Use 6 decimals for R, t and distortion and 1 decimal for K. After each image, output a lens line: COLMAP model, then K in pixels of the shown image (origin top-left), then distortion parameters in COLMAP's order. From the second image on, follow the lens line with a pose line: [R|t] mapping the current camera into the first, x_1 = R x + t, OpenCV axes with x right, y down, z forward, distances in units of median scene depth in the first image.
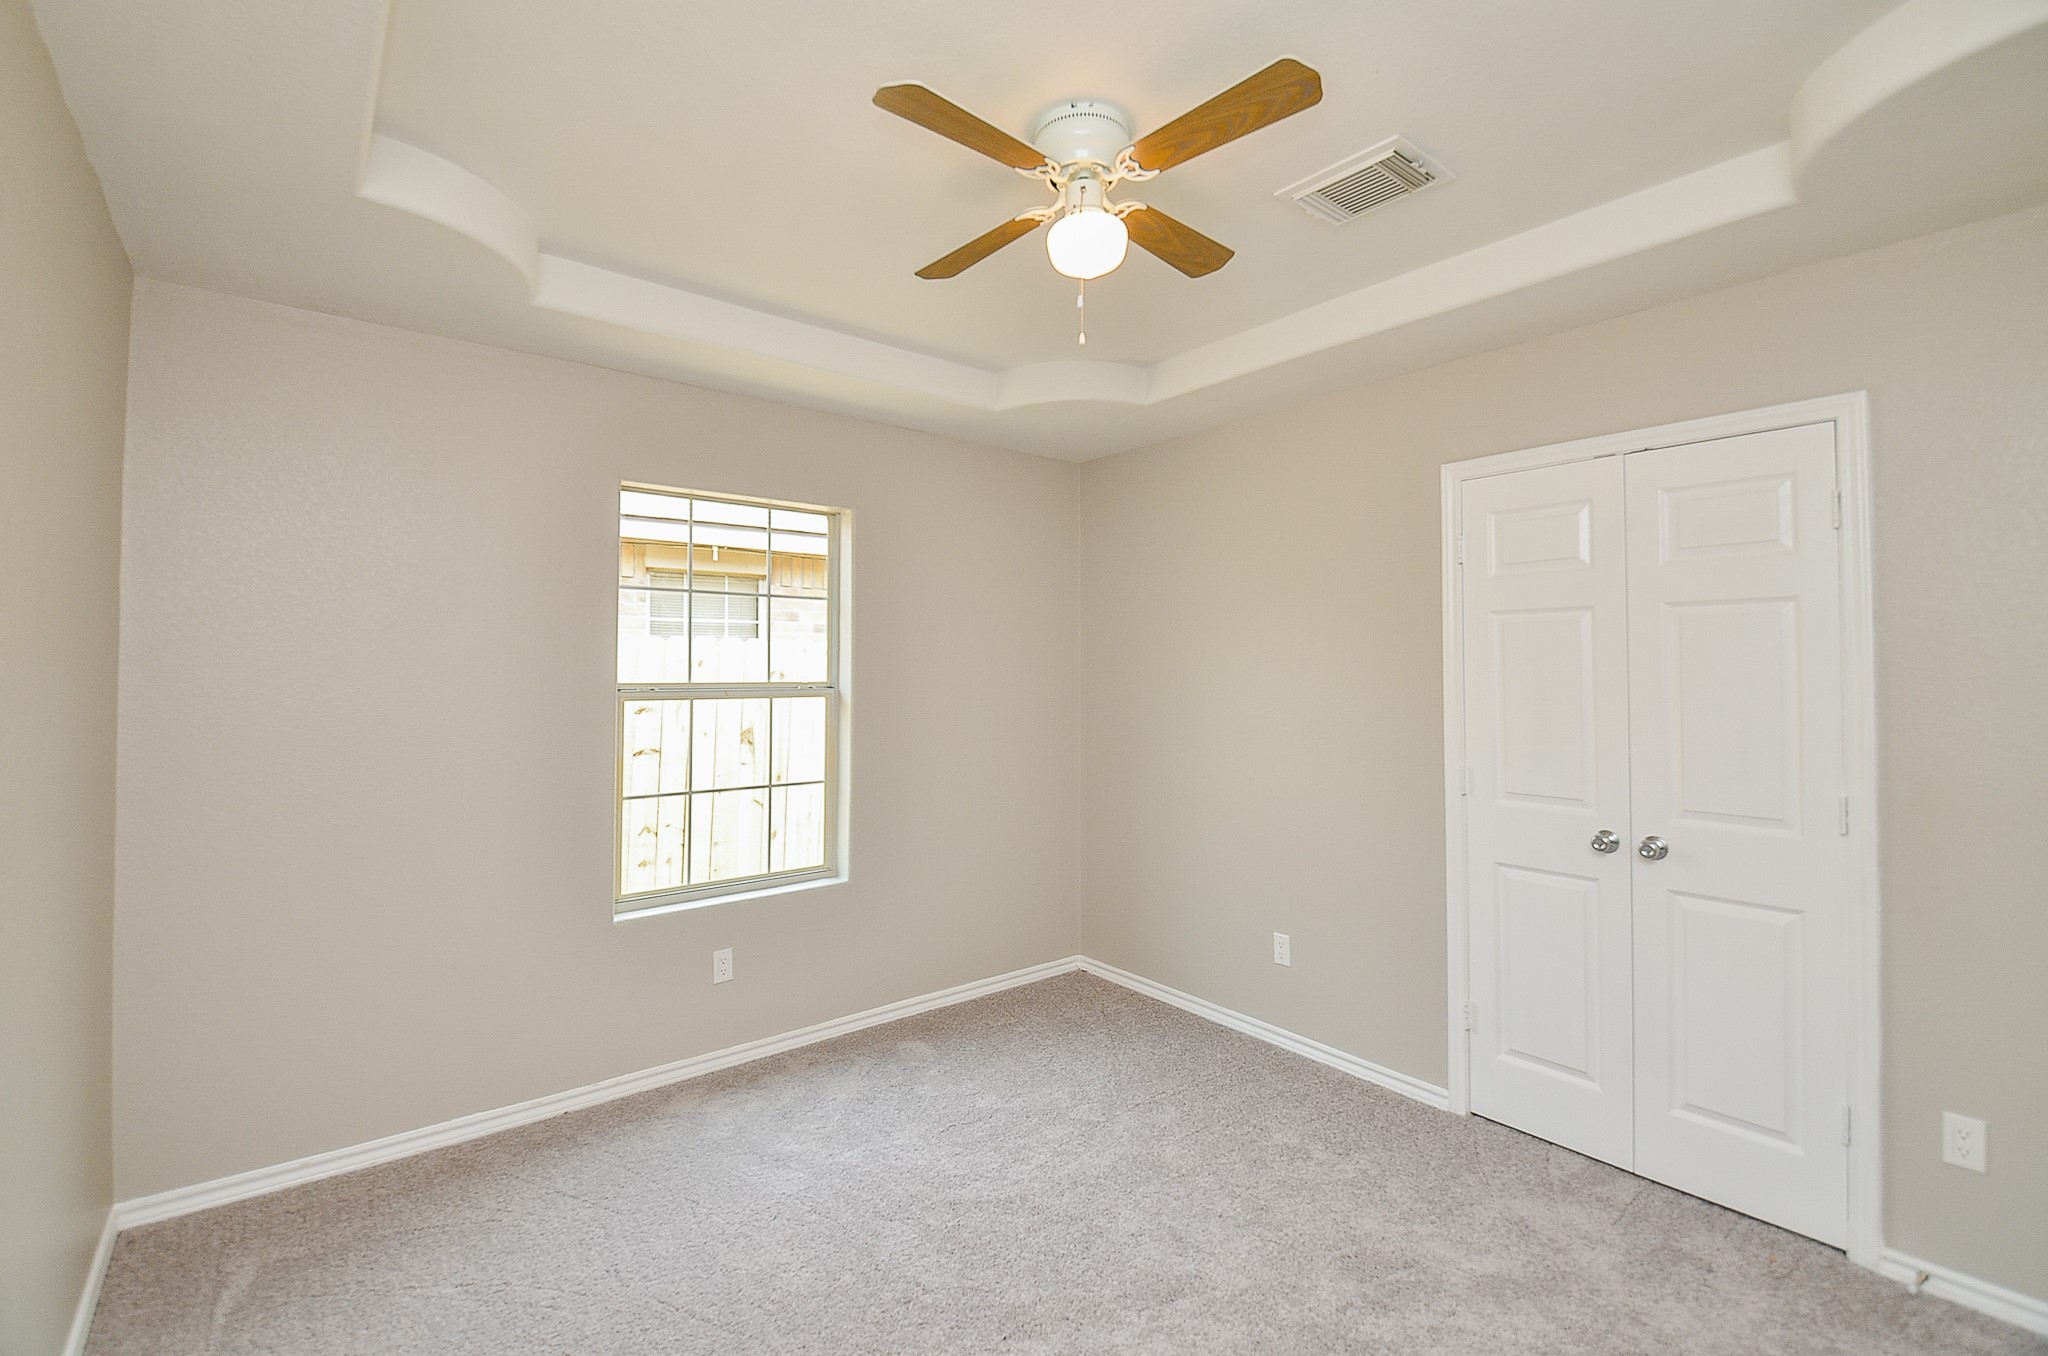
lens RADIAL K [[941.3, 0, 1018.3], [0, 941.3, 678.7], [0, 0, 1]] dist [-0.008996, -0.003082]
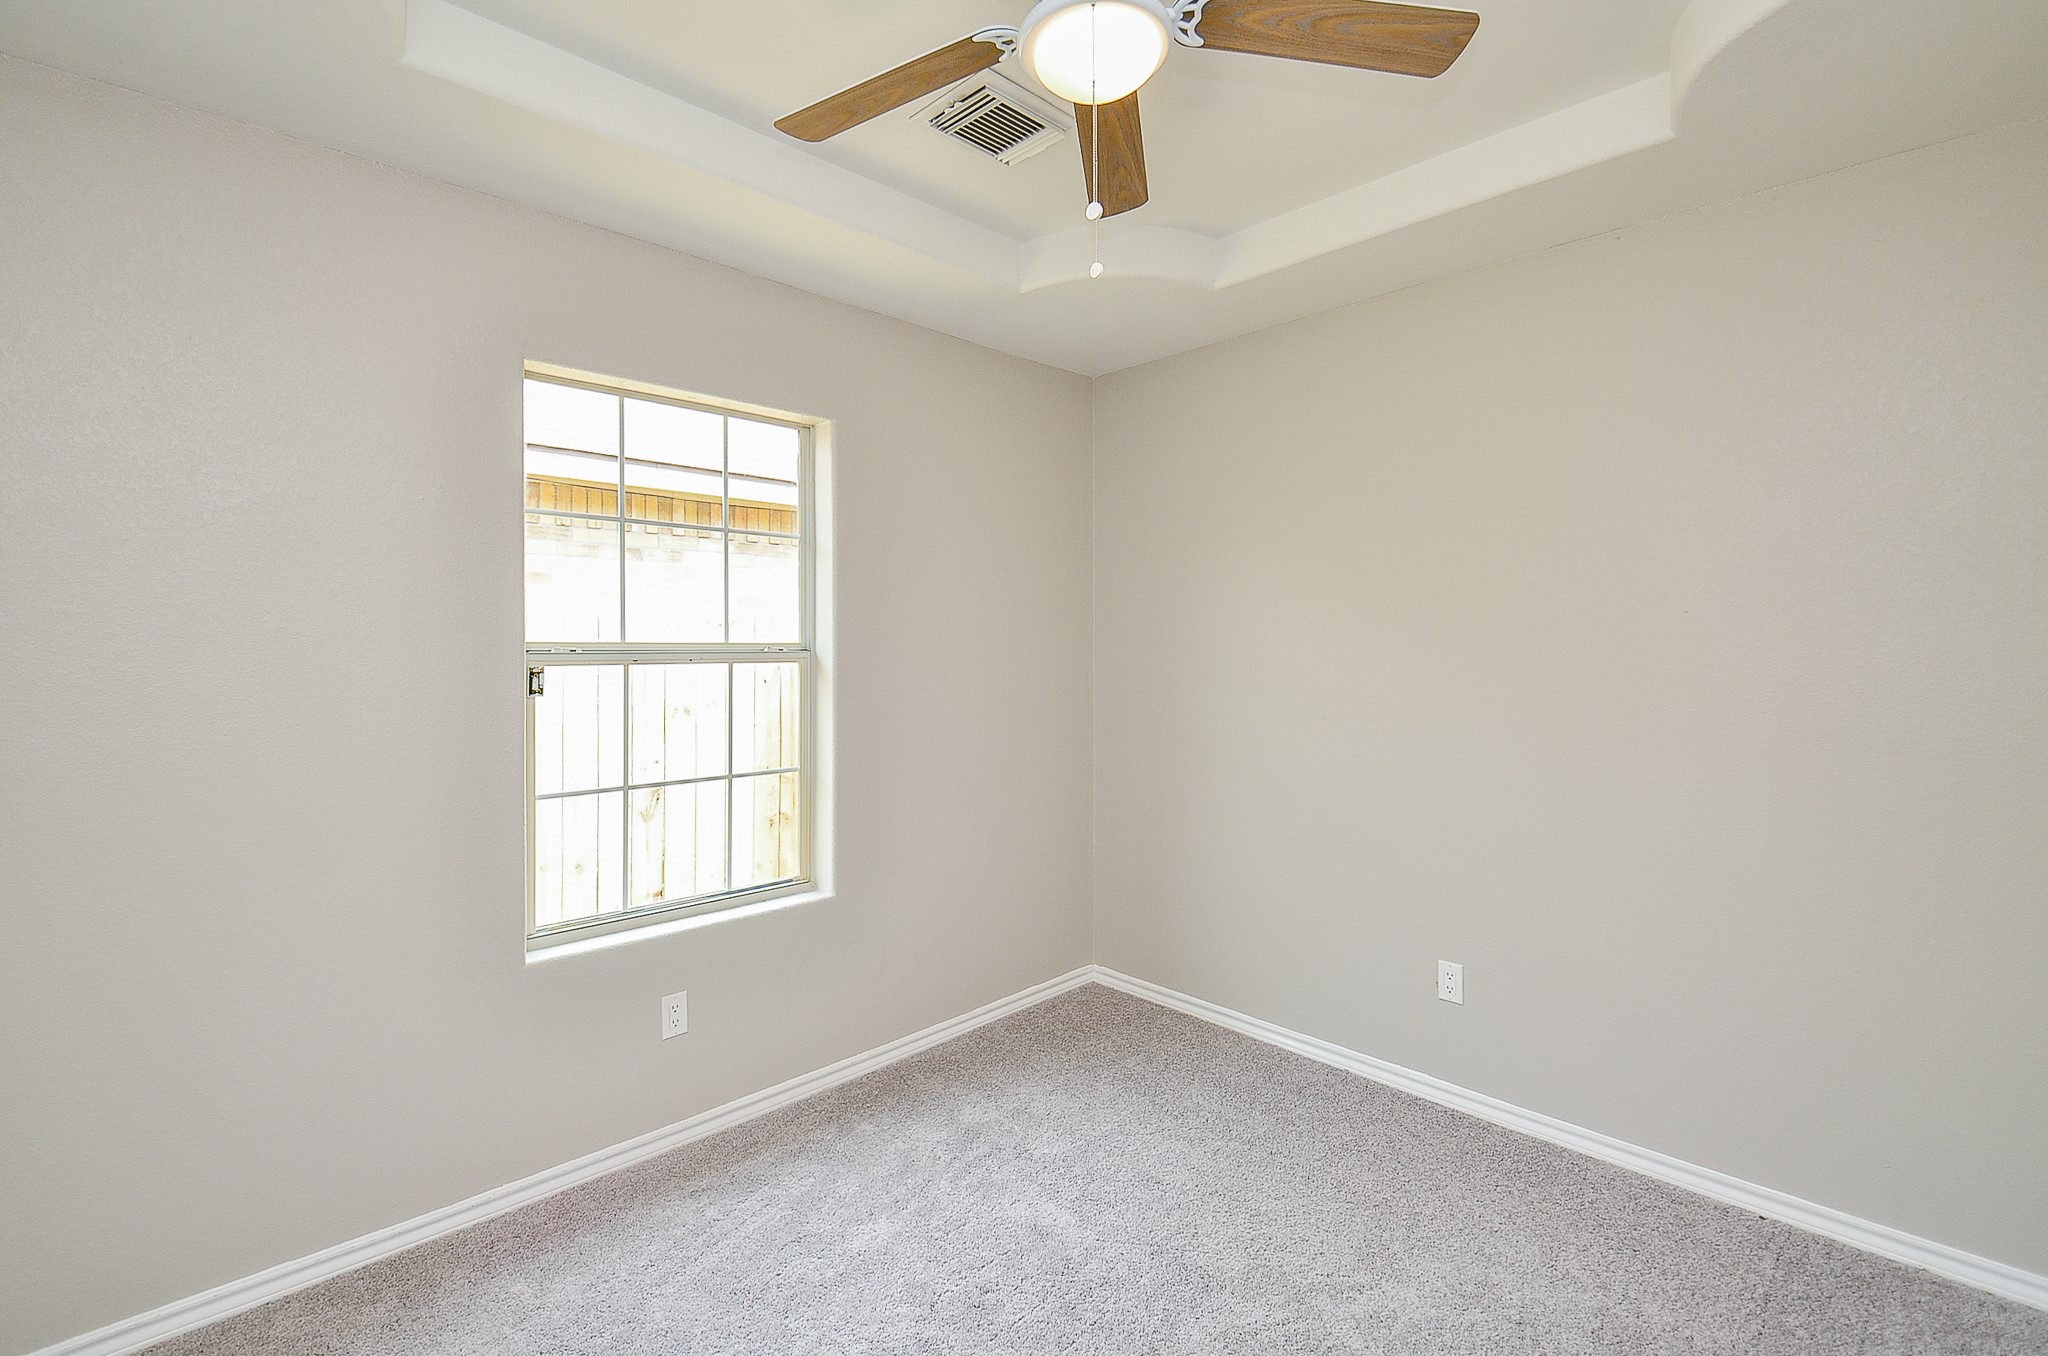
lens RADIAL K [[941.3, 0, 1017.5], [0, 941.3, 665.3], [0, 0, 1]] dist [-0.008996, -0.003082]
pose [[0.996399, -0.010480, 0.084142, -0.091382], [0.010074, 0.999935, 0.005250, 0.020376], [-0.084191, -0.004383, 0.996440, 0.205545]]
